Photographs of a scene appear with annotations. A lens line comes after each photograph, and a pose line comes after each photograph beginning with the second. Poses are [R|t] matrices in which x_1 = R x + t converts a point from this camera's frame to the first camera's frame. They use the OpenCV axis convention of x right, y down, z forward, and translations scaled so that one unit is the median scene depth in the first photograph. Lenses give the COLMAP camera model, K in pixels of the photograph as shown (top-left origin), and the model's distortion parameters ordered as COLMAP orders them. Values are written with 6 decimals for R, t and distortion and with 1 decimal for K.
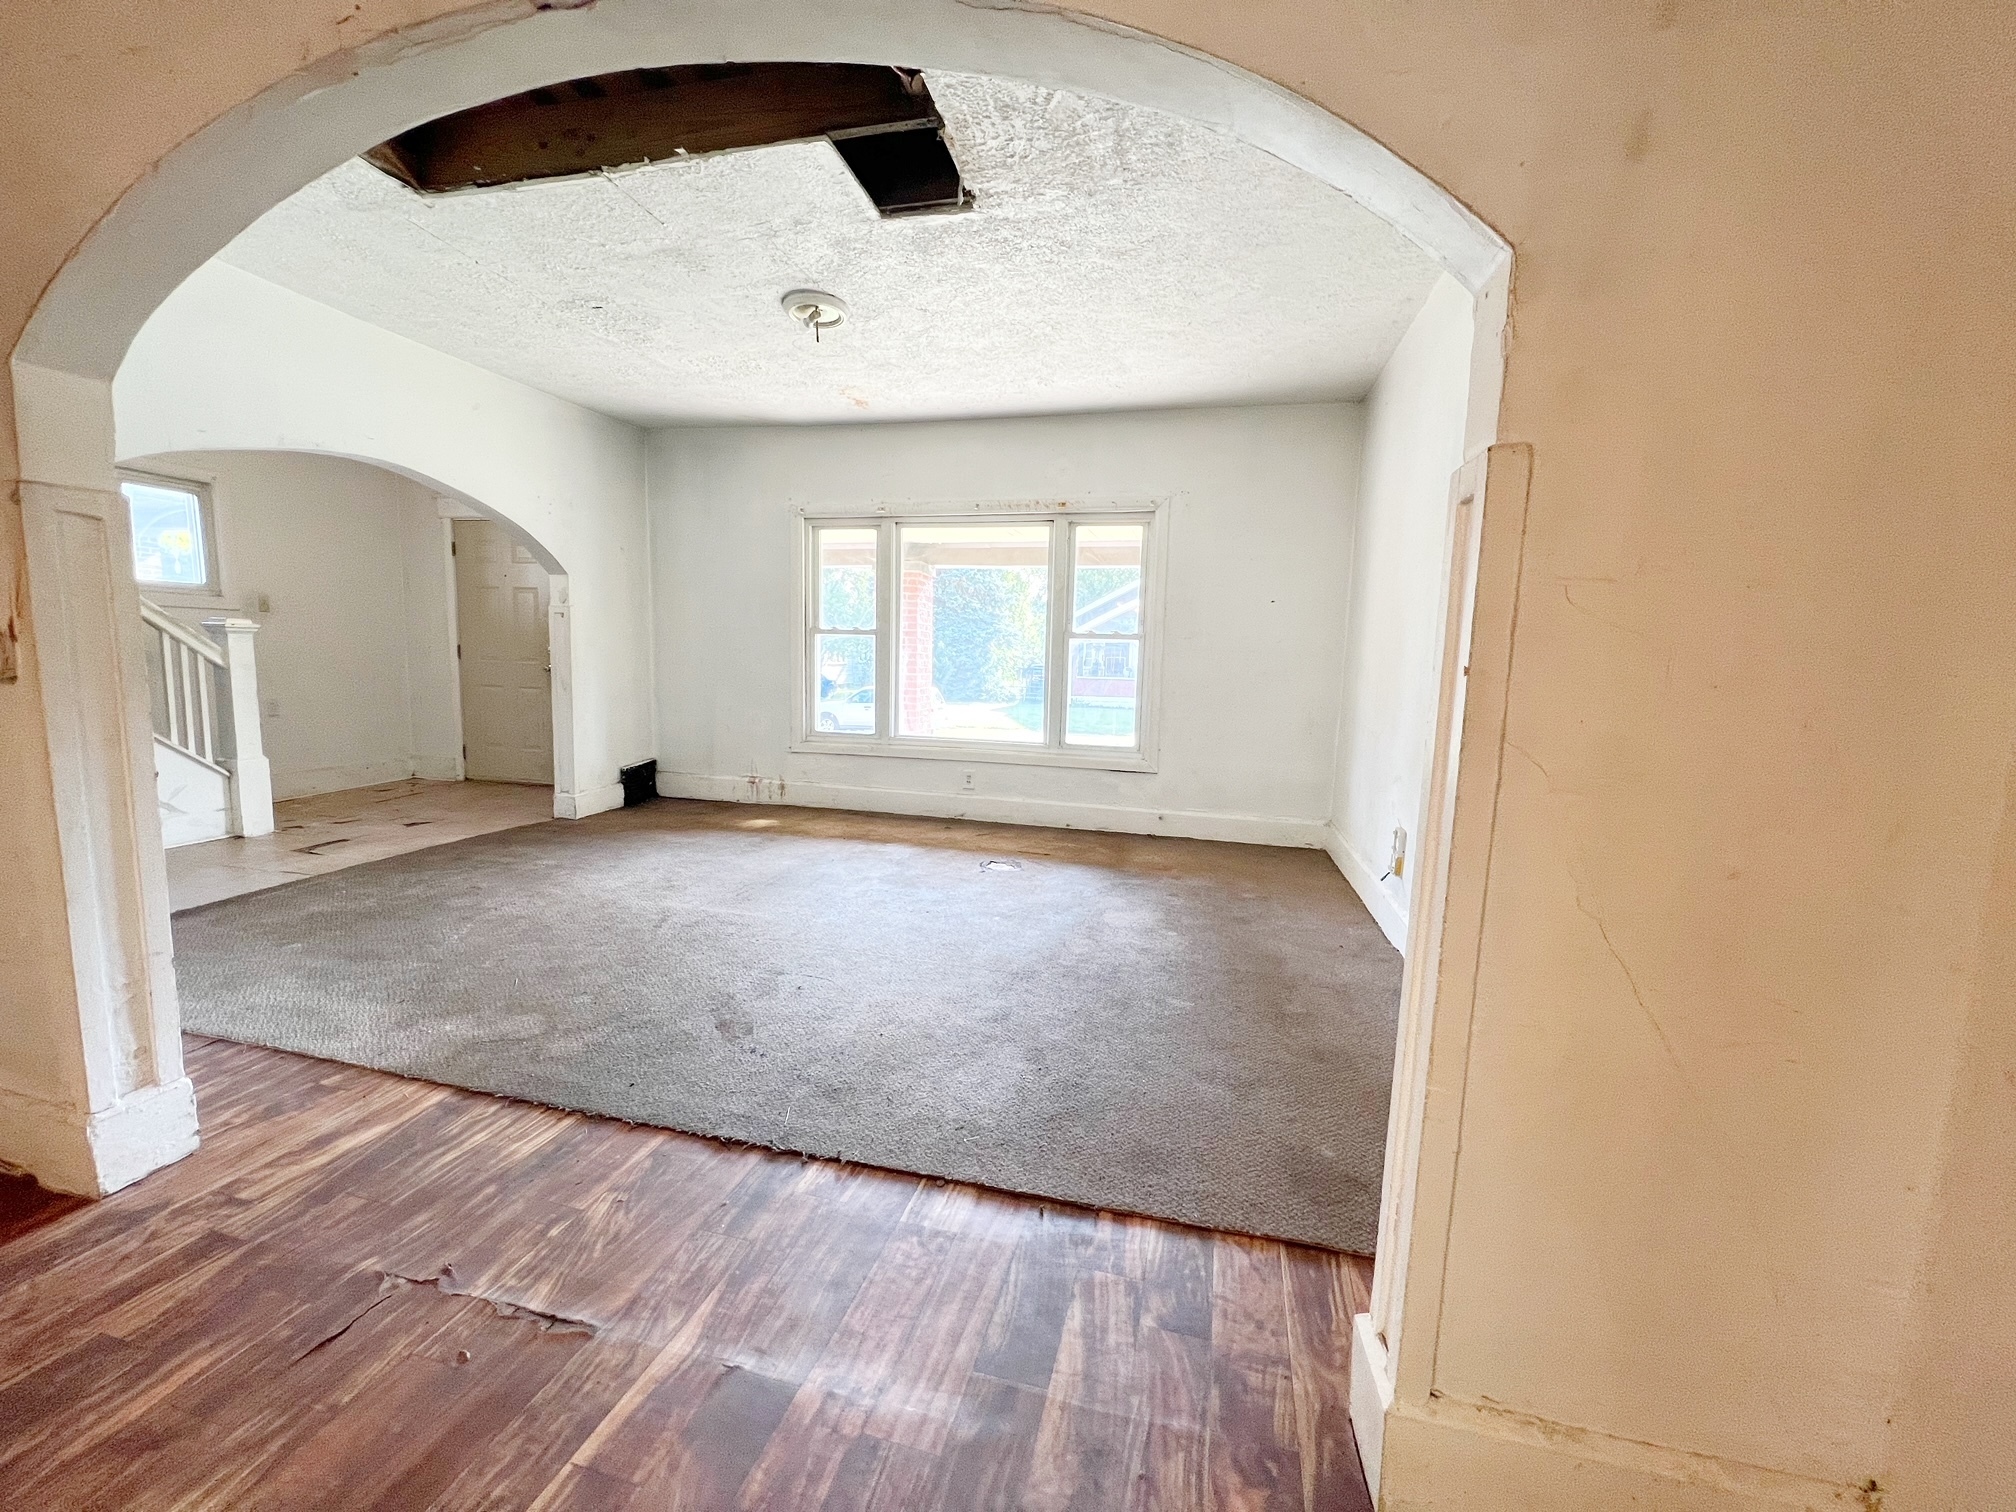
lens RADIAL K [[808.3, 0, 1008.0], [0, 808.3, 756.0], [0, 0, 1]] dist [-0.000037, 0.000017]
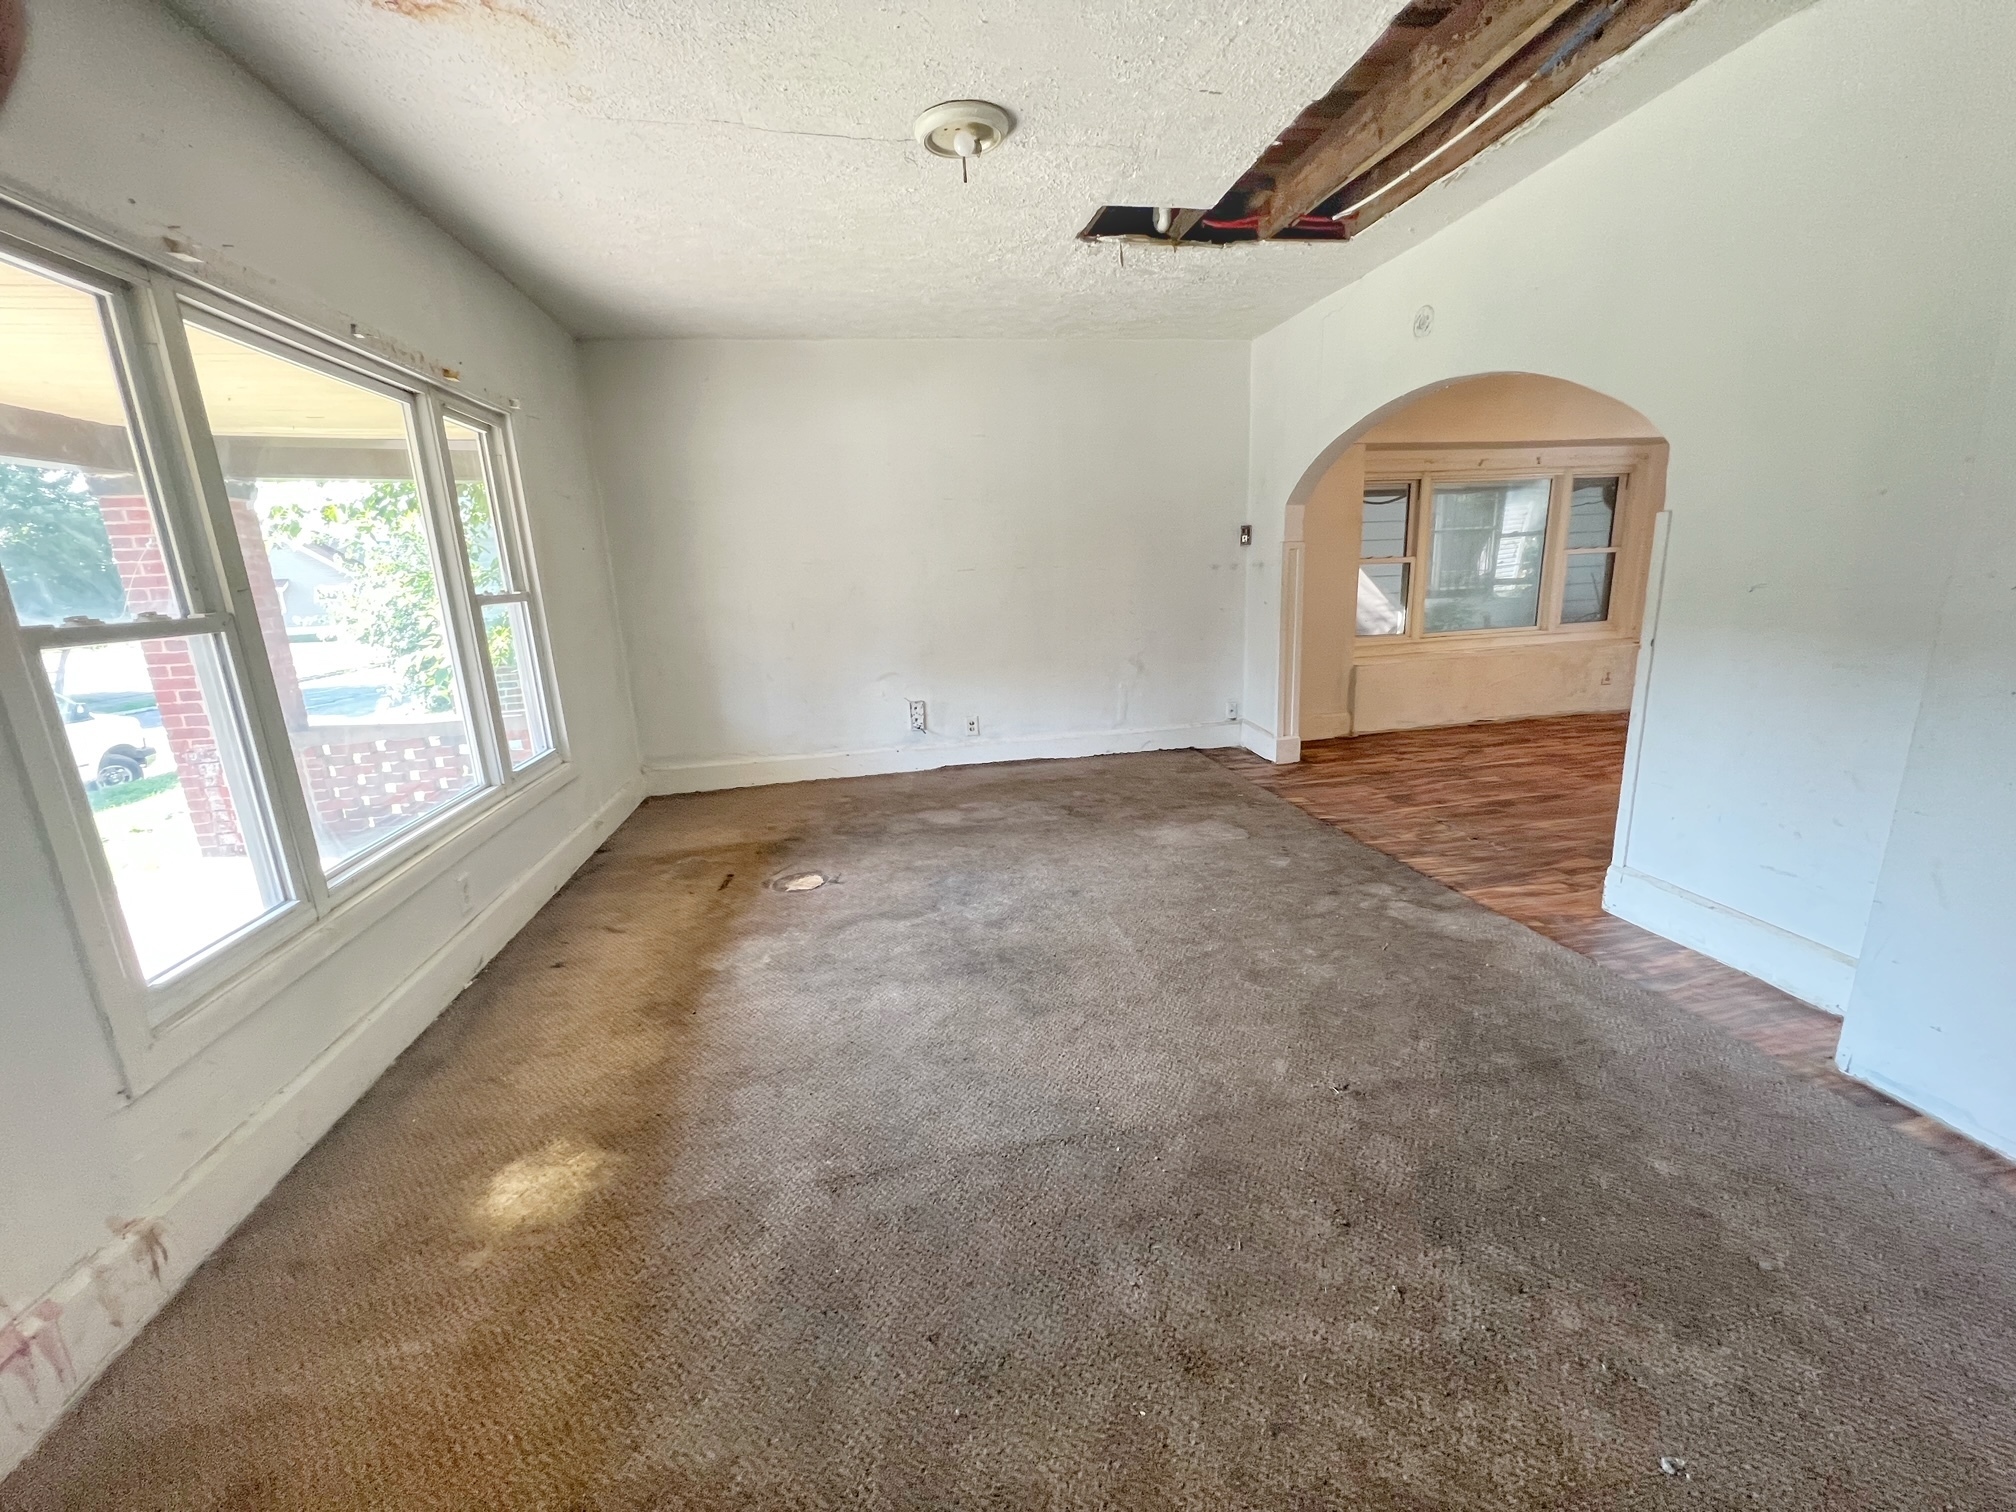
lens RADIAL K [[808.3, 0, 1008.0], [0, 808.3, 756.0], [0, 0, 1]] dist [-0.000037, 0.000017]
pose [[-0.405031, -0.220340, 0.887356, -1.789052], [0.140711, 0.943943, 0.298618, -0.450657], [-0.903410, 0.245810, -0.351322, 2.442577]]
